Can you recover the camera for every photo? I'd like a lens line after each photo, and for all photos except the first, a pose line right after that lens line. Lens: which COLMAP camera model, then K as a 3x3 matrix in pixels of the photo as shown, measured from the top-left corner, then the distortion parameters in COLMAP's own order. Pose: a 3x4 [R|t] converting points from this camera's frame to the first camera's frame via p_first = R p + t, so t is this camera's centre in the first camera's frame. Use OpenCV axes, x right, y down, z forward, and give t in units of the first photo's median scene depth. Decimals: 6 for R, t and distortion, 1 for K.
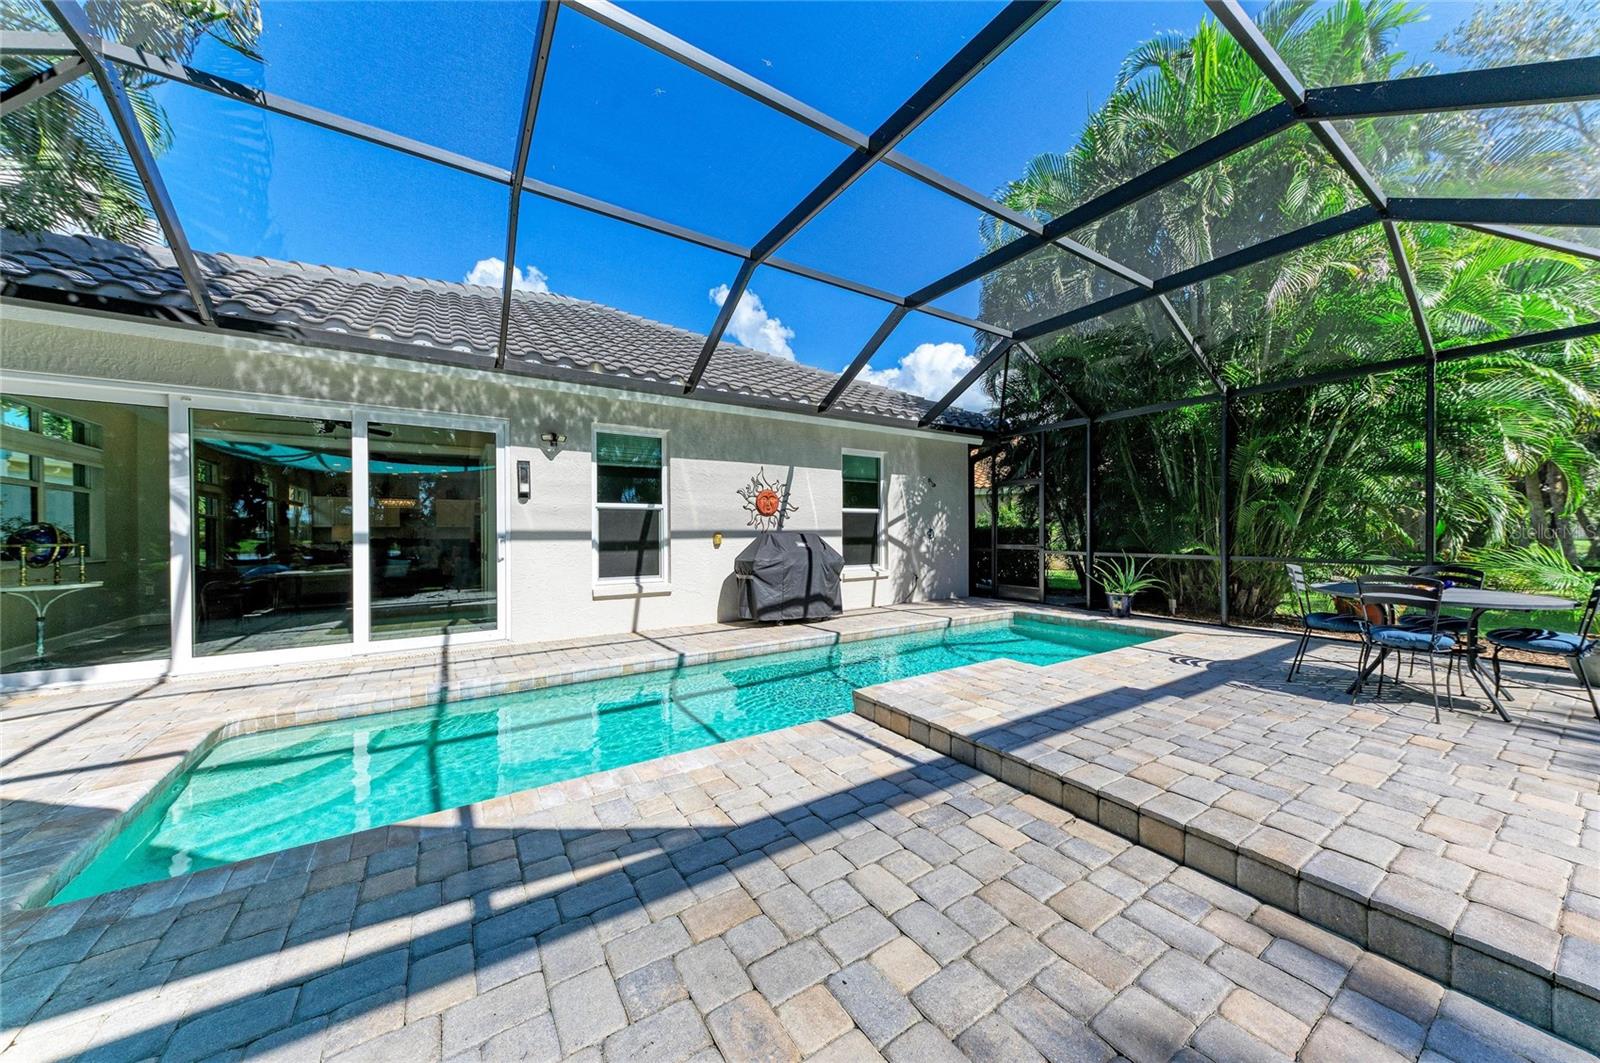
lens RADIAL K [[543.1, 0, 812.5], [0, 543.1, 533.3], [0, 0, 1]] dist [0.001626, 0.000112]
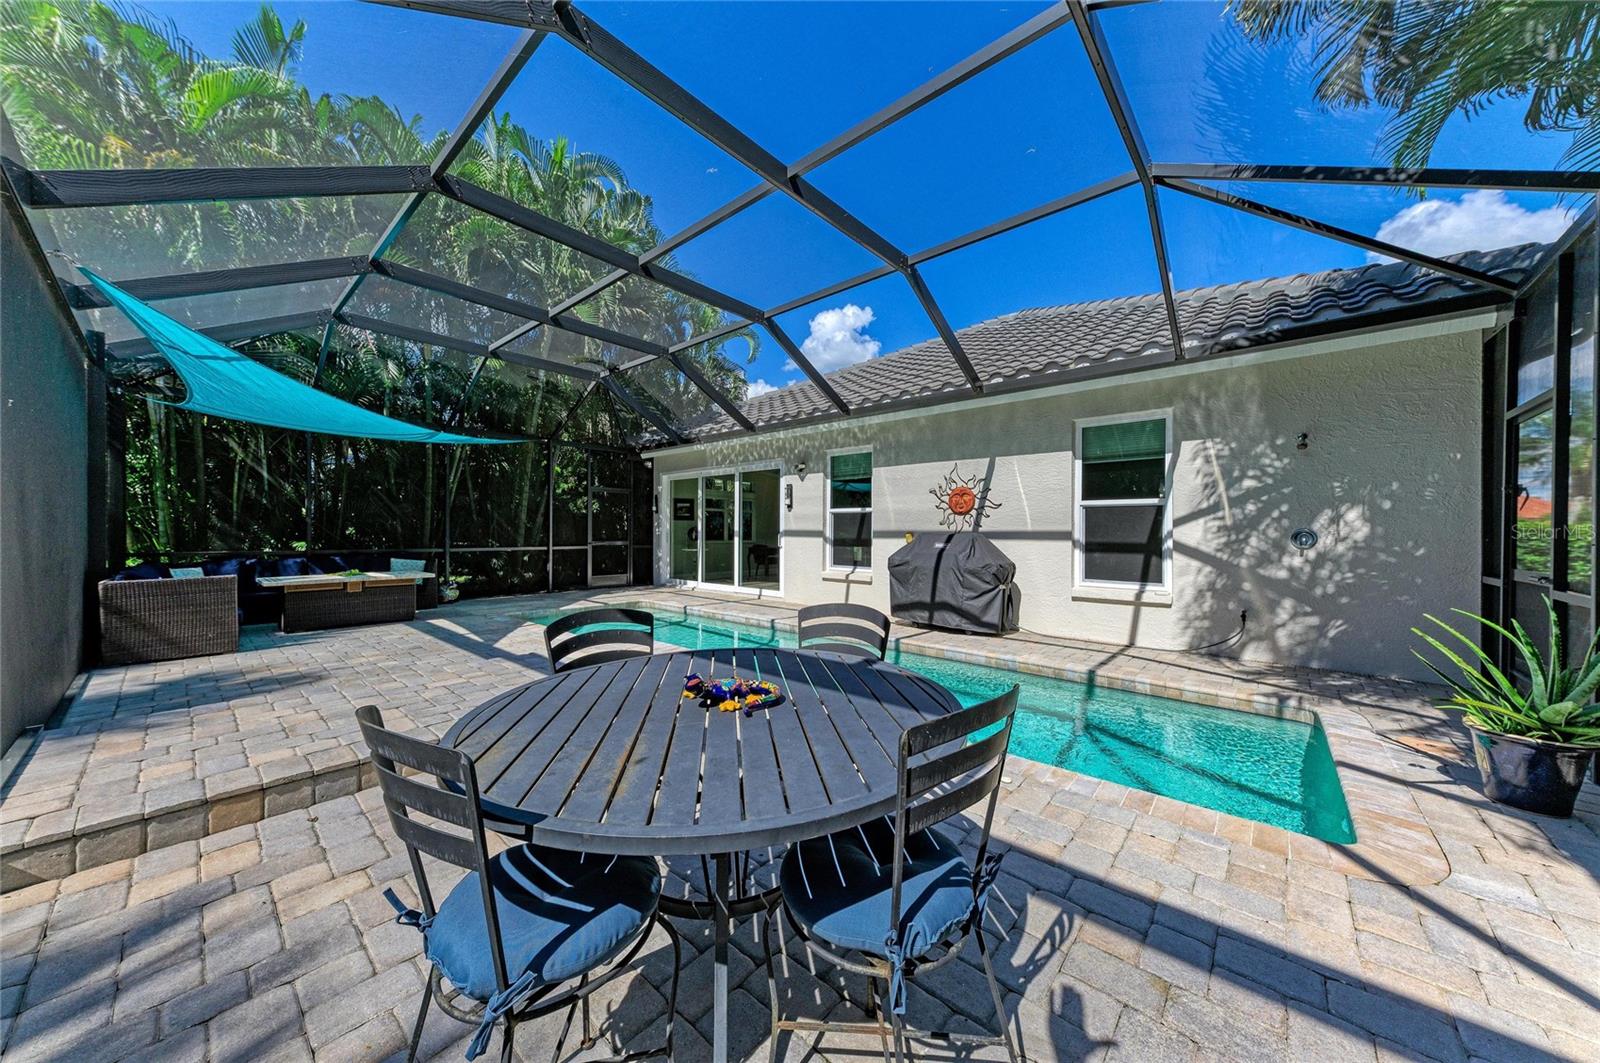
lens RADIAL K [[543.1, 0, 806.9], [0, 543.1, 531.1], [0, 0, 1]] dist [0.001626, 0.000112]
pose [[0.241393, 0.008615, -0.970389, 0.749622], [-0.009508, 0.999934, 0.006512, -0.007900], [0.970381, 0.007655, 0.241459, 0.509851]]
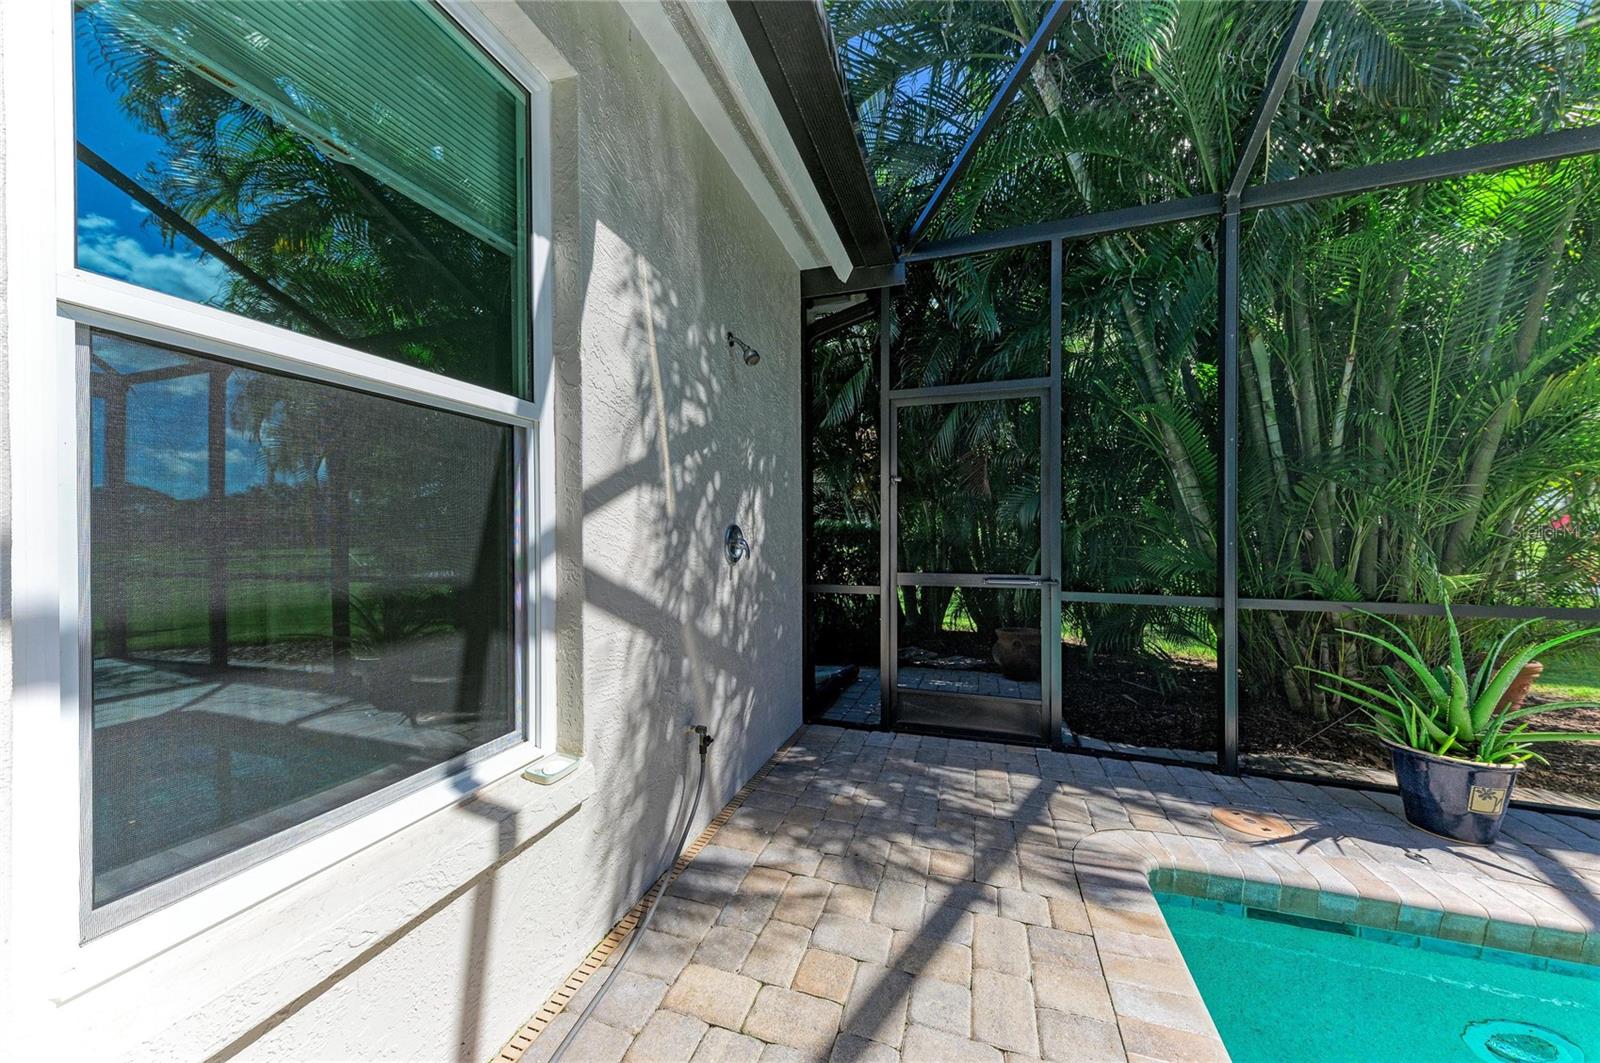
lens RADIAL K [[543.1, 0, 793.1], [0, 543.1, 530.6], [0, 0, 1]] dist [0.001626, 0.000112]
pose [[0.808734, 0.010306, 0.588085, 0.108543], [-0.003884, 0.999918, -0.012182, -0.005333], [-0.588162, 0.007567, 0.808707, 0.953236]]
